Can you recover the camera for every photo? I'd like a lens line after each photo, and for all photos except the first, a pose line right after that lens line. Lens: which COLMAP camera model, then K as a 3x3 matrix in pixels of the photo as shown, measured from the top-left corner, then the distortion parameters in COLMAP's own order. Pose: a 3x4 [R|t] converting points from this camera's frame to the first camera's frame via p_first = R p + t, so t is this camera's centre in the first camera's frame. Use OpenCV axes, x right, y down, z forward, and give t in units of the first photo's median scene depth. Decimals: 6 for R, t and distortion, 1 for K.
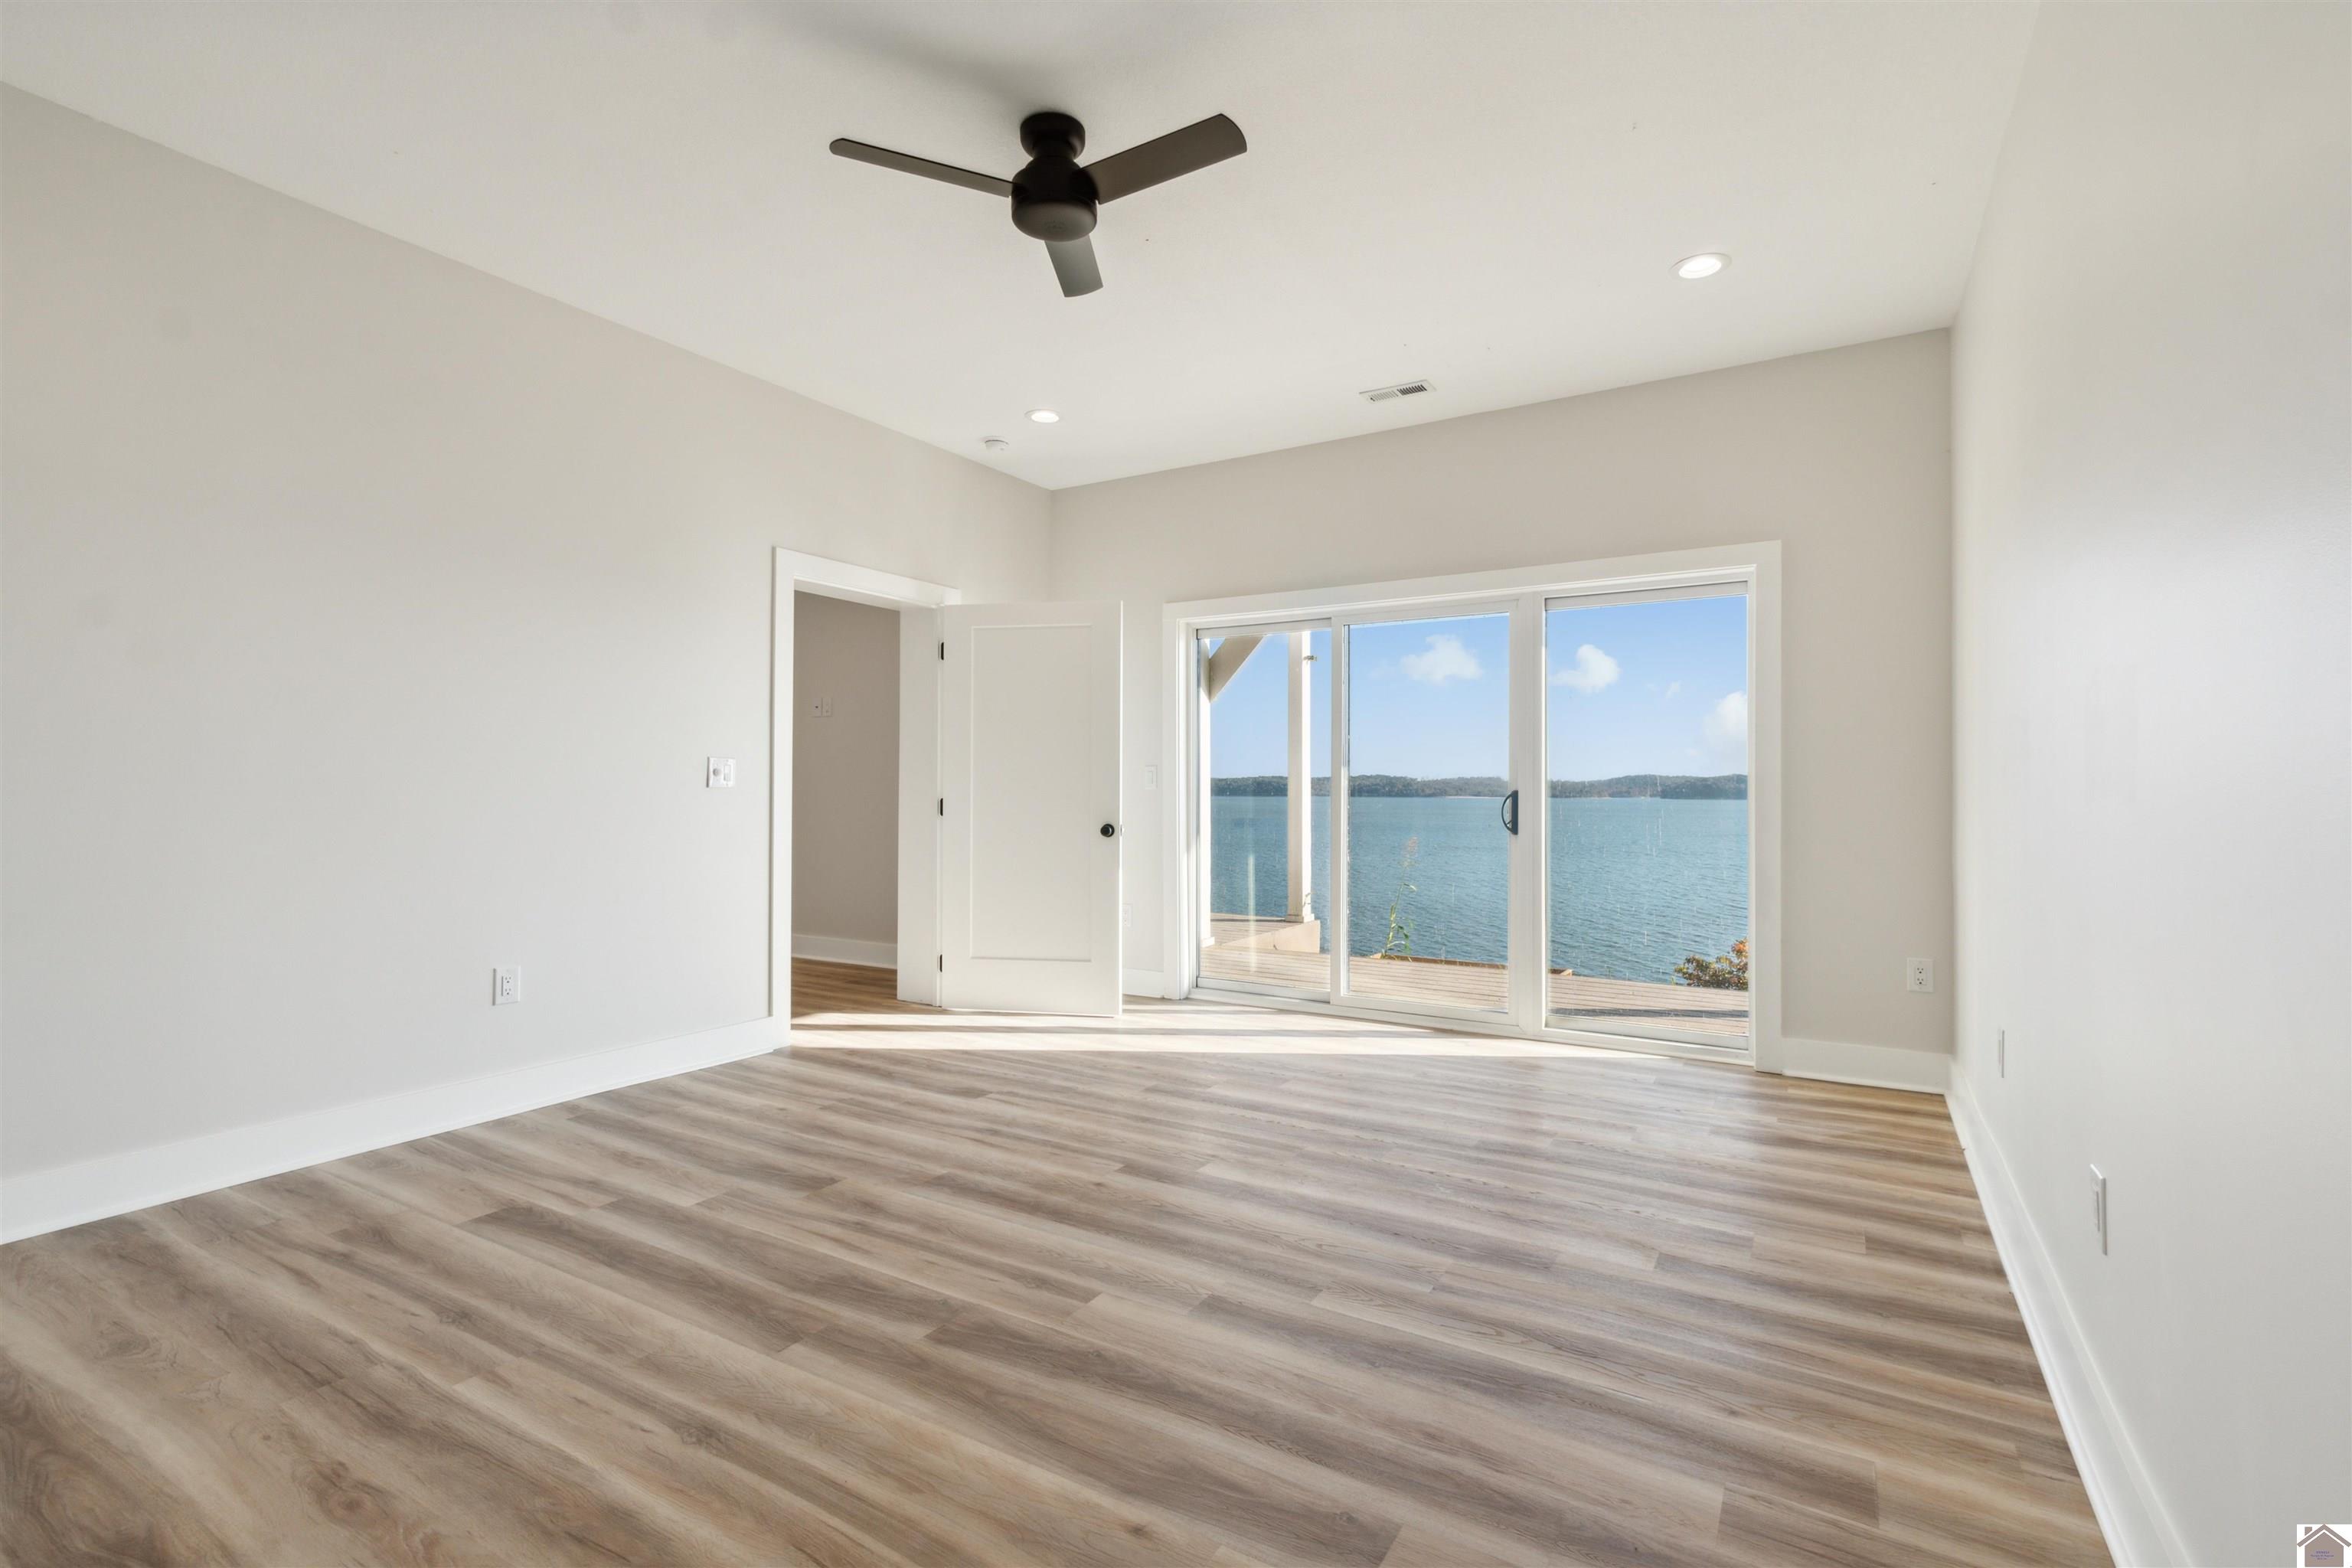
lens RADIAL K [[1072.4, 0, 1184.6], [0, 1072.4, 787.7], [0, 0, 1]] dist [0.001586, 0.000178]
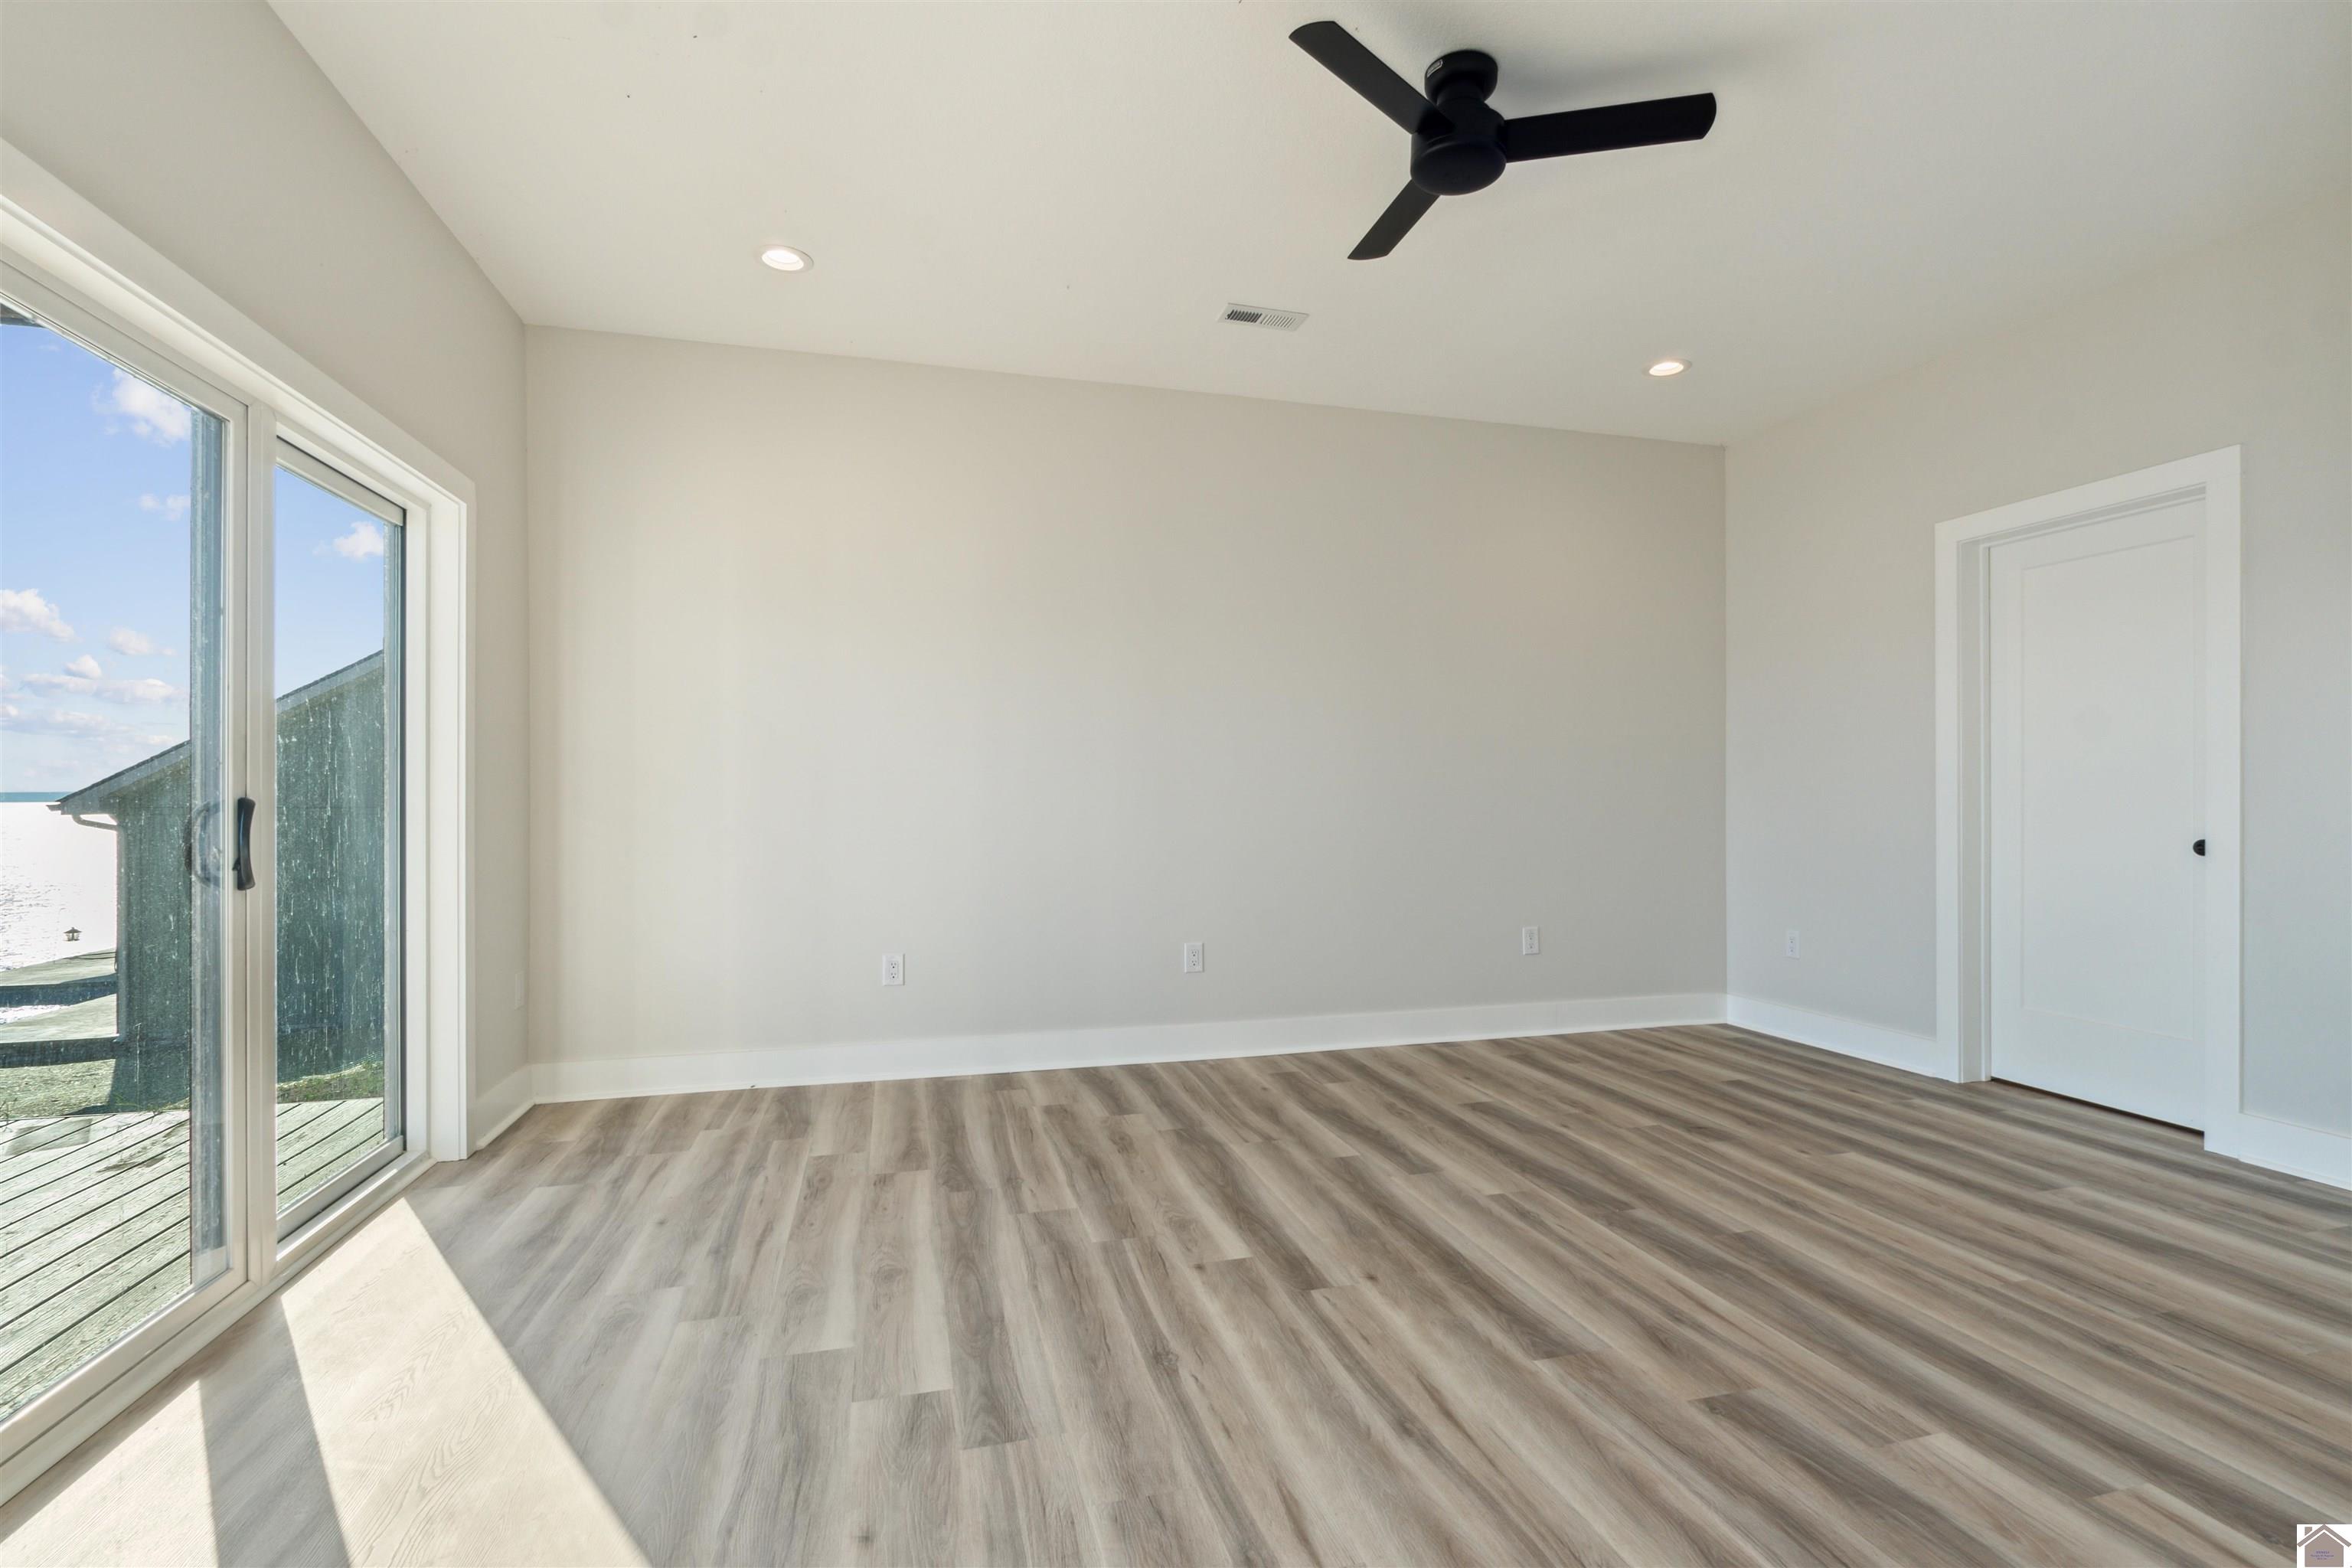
lens RADIAL K [[1072.4, 0, 1184.6], [0, 1072.4, 787.7], [0, 0, 1]] dist [0.001586, 0.000178]
pose [[-0.721072, 0.002215, 0.692857, -0.639989], [-0.000766, 0.999992, -0.003994, -0.008476], [-0.692860, -0.003411, -0.721064, 1.970823]]
